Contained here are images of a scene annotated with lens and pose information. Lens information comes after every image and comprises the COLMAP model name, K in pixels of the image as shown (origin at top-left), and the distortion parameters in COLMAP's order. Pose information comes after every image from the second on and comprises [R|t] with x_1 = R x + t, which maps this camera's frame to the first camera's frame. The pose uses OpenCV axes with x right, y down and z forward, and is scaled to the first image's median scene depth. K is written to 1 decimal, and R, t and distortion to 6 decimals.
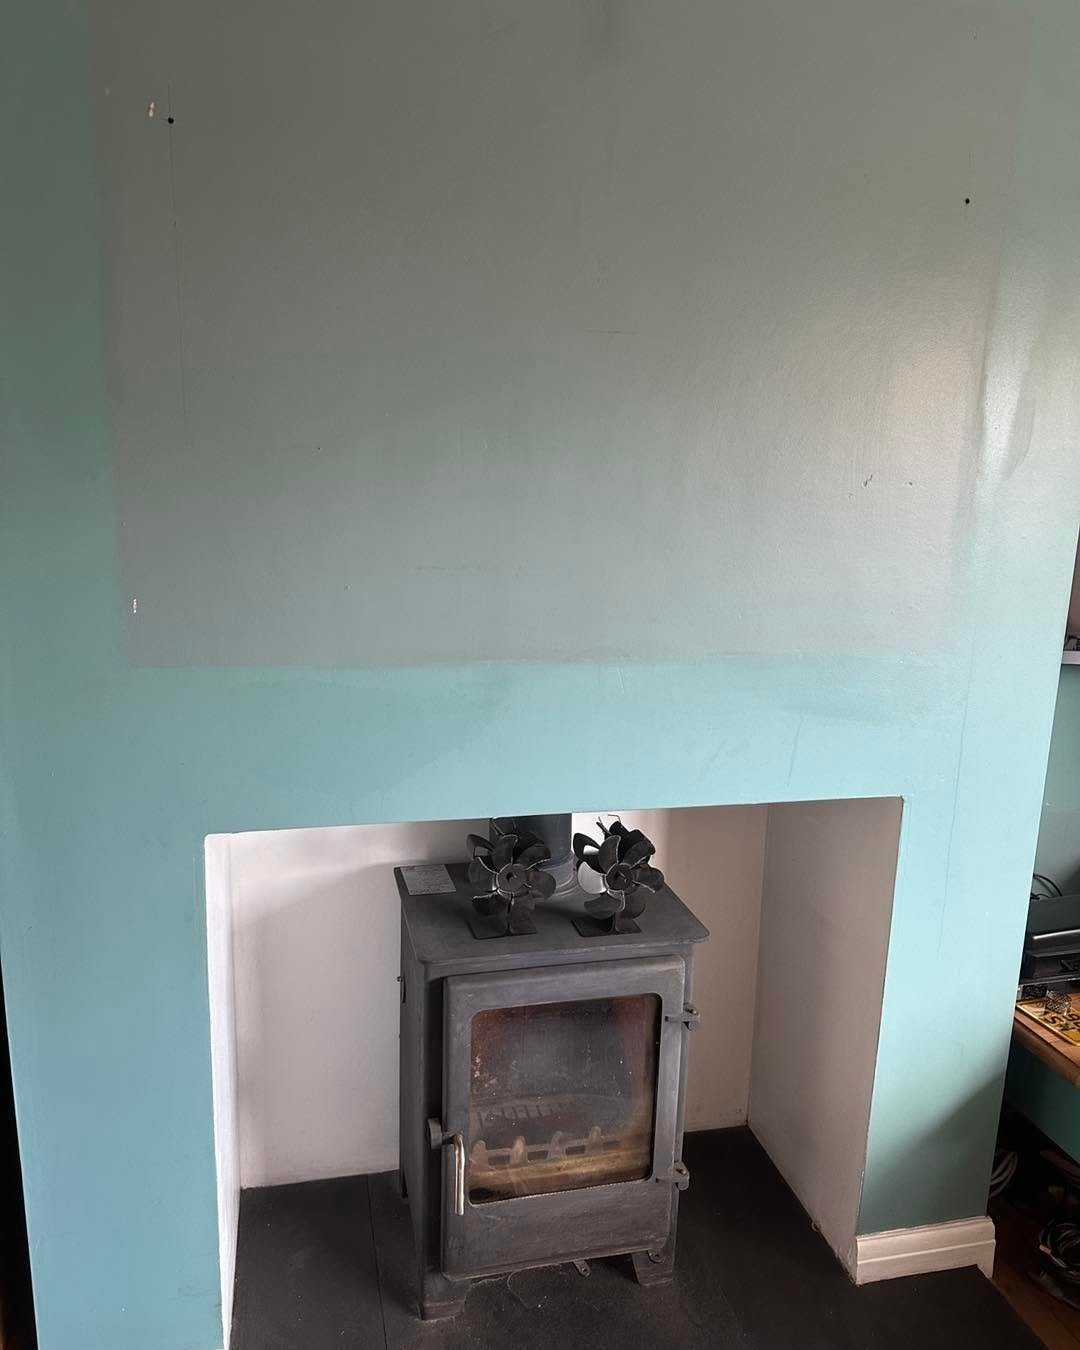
lens RADIAL K [[995.7, 0, 540.0], [0, 995.7, 675.0], [0, 0, 1]] dist [0.004416, -0.001618]
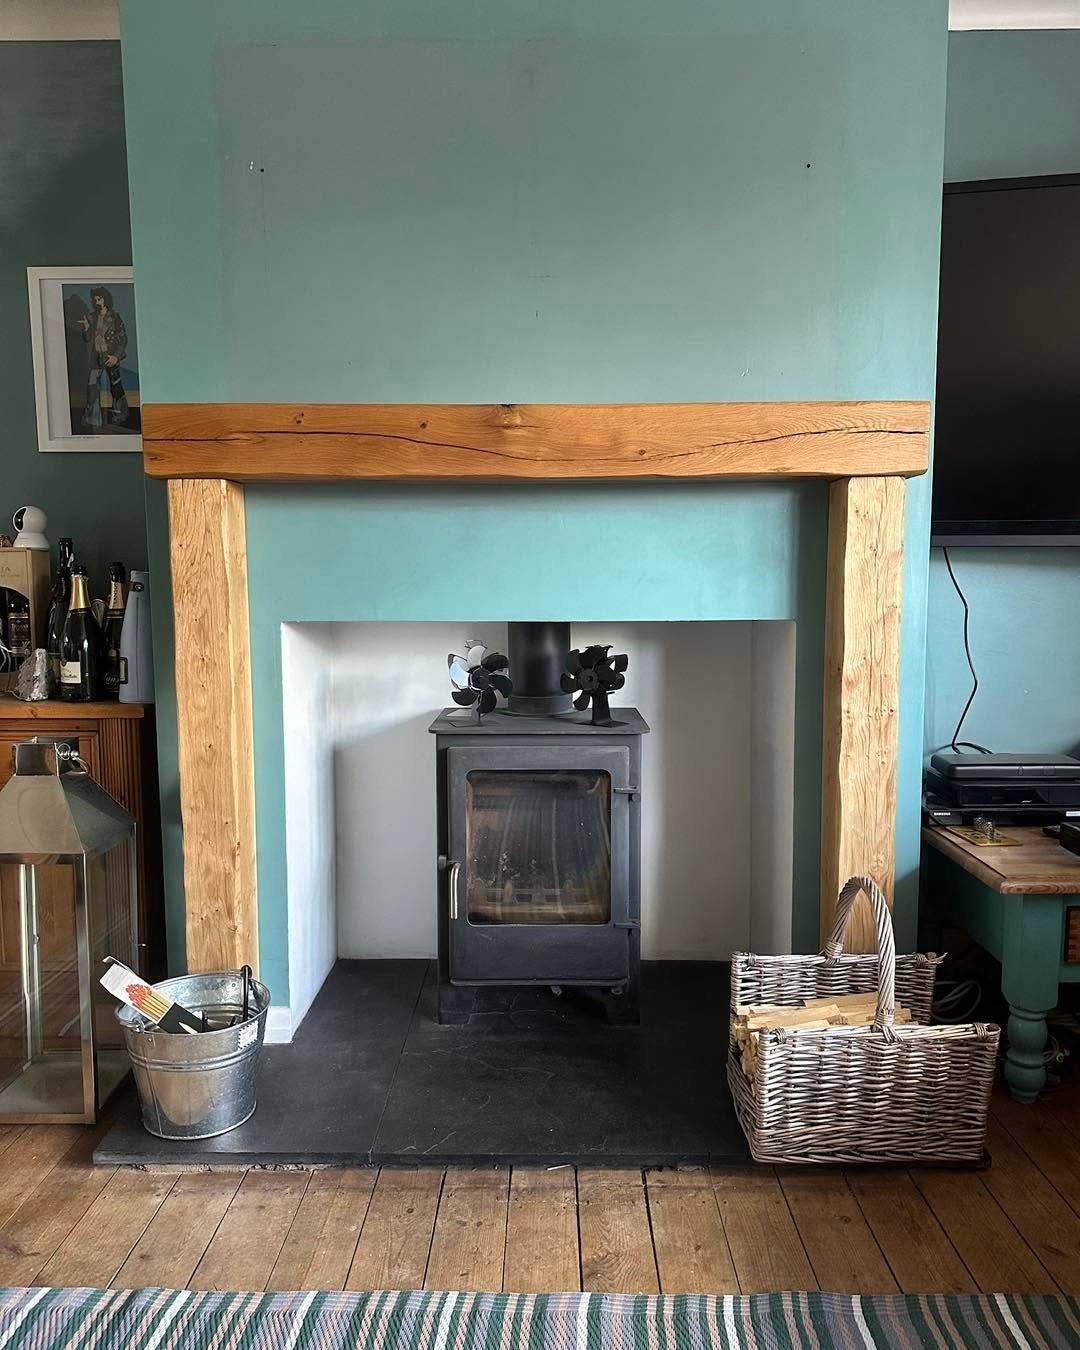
lens RADIAL K [[995.7, 0, 540.0], [0, 995.7, 675.0], [0, 0, 1]] dist [0.004416, -0.001618]
pose [[0.971081, -0.007132, -0.238643, 0.337434], [-0.015881, 0.995410, -0.094372, 0.310850], [0.238221, 0.095433, 0.966511, -0.303537]]
